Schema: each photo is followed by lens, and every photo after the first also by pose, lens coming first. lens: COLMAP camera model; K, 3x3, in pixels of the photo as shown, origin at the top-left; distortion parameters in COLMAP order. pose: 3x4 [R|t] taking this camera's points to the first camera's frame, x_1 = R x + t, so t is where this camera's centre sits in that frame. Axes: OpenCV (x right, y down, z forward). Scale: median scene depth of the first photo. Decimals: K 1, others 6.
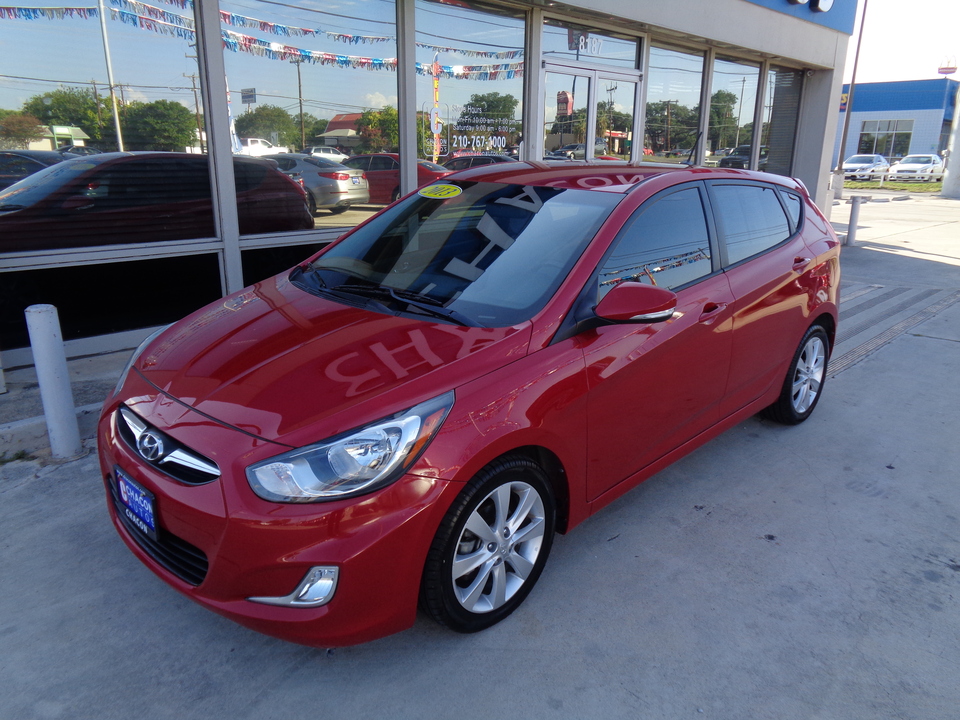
lens RADIAL K [[721.7, 0, 478.2], [0, 721.7, 364.9], [0, 0, 1]] dist [0.014913, -0.001317]
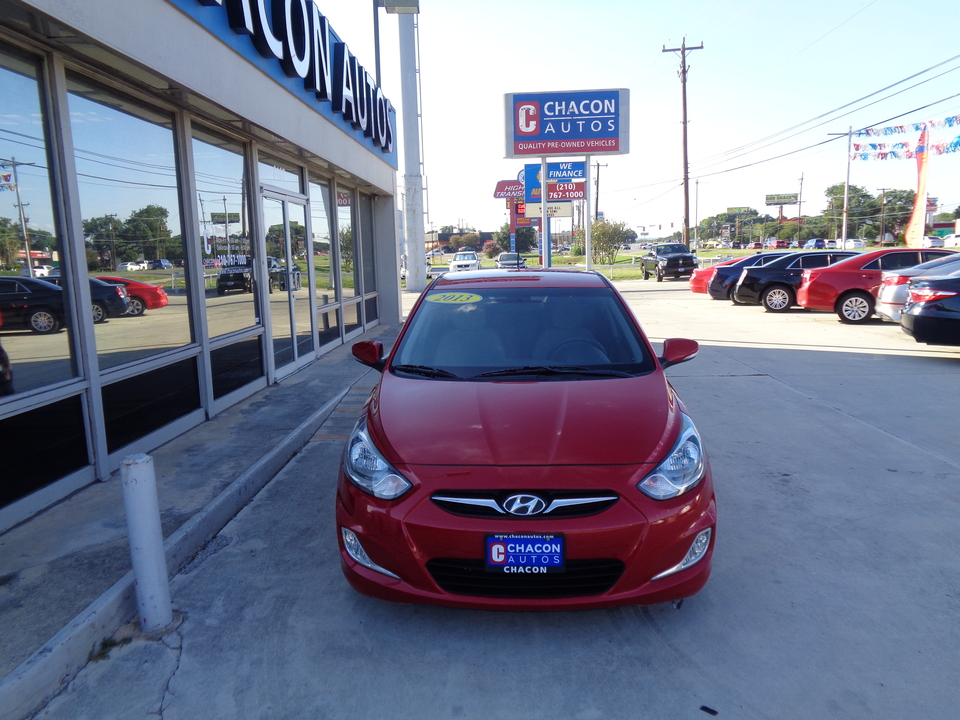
lens RADIAL K [[721.7, 0, 478.2], [0, 721.7, 364.9], [0, 0, 1]] dist [0.014913, -0.001317]
pose [[0.748873, -0.133614, 0.649104, -0.850822], [0.226086, 0.972213, -0.060713, -0.041302], [-0.622956, 0.192220, 0.758273, 0.045554]]
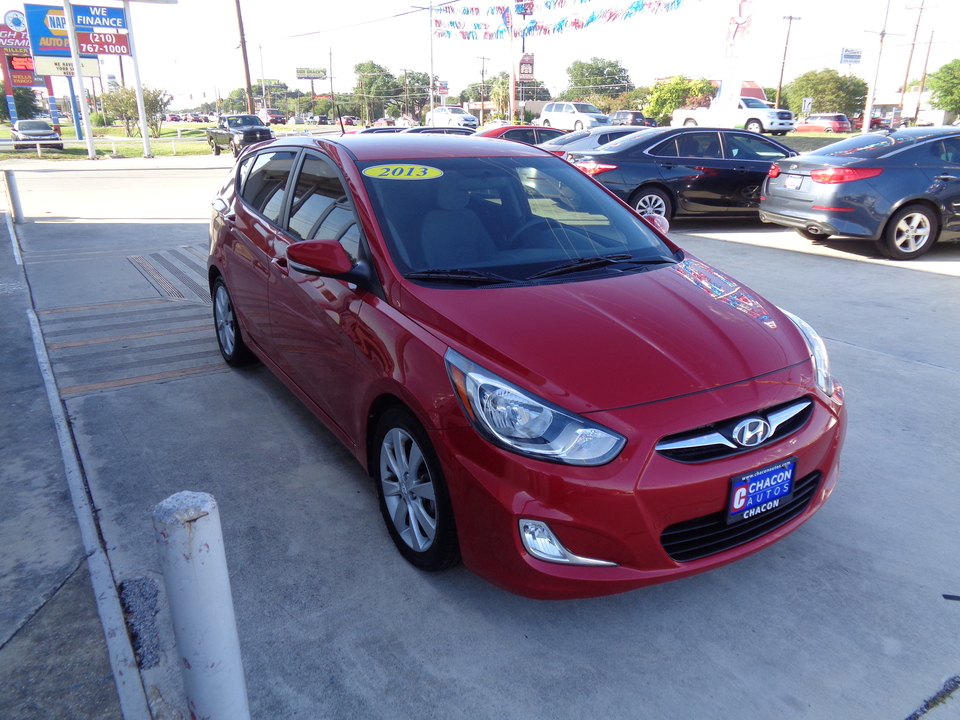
lens RADIAL K [[721.7, 0, 478.2], [0, 721.7, 364.9], [0, 0, 1]] dist [0.014913, -0.001317]
pose [[0.234585, -0.322674, 0.916979, -0.942244], [0.284503, 0.924787, 0.252639, -0.218741], [-0.929531, 0.201618, 0.308743, 0.682680]]
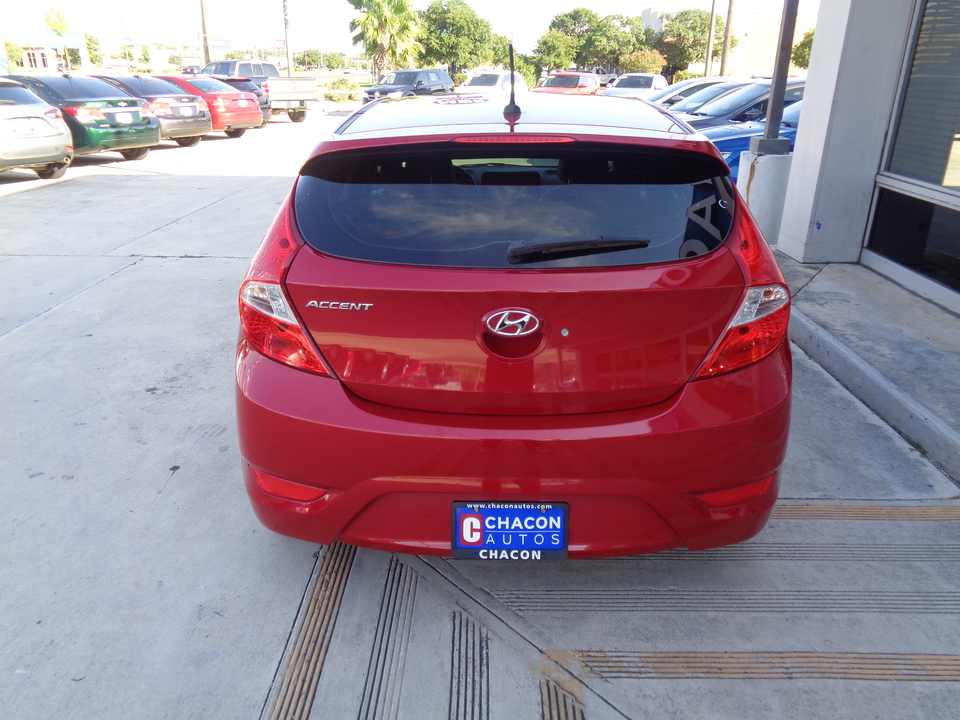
lens RADIAL K [[721.7, 0, 478.2], [0, 721.7, 364.9], [0, 0, 1]] dist [0.014913, -0.001317]
pose [[-0.735916, 0.238781, -0.633571, 0.856549], [-0.211386, 0.807948, 0.550033, -0.510343], [0.643230, 0.538706, -0.544106, 1.703927]]
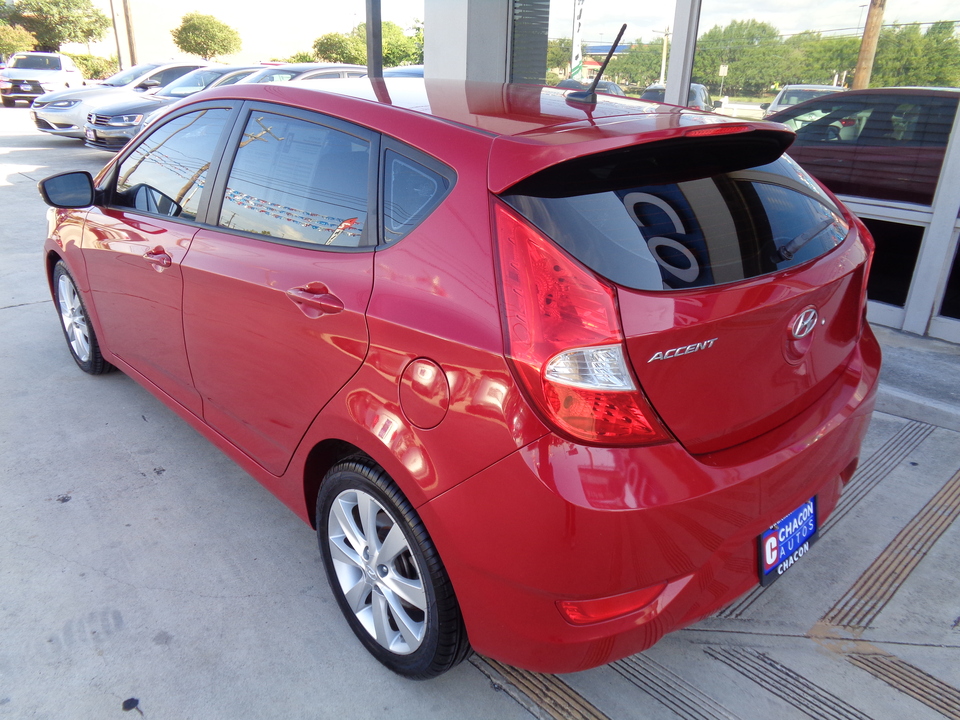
lens RADIAL K [[721.7, 0, 478.2], [0, 721.7, 364.9], [0, 0, 1]] dist [0.014913, -0.001317]
pose [[-0.058850, 0.366317, -0.928627, 0.987148], [-0.318017, 0.874894, 0.365275, -0.339814], [0.946257, 0.316815, 0.065007, 1.186073]]
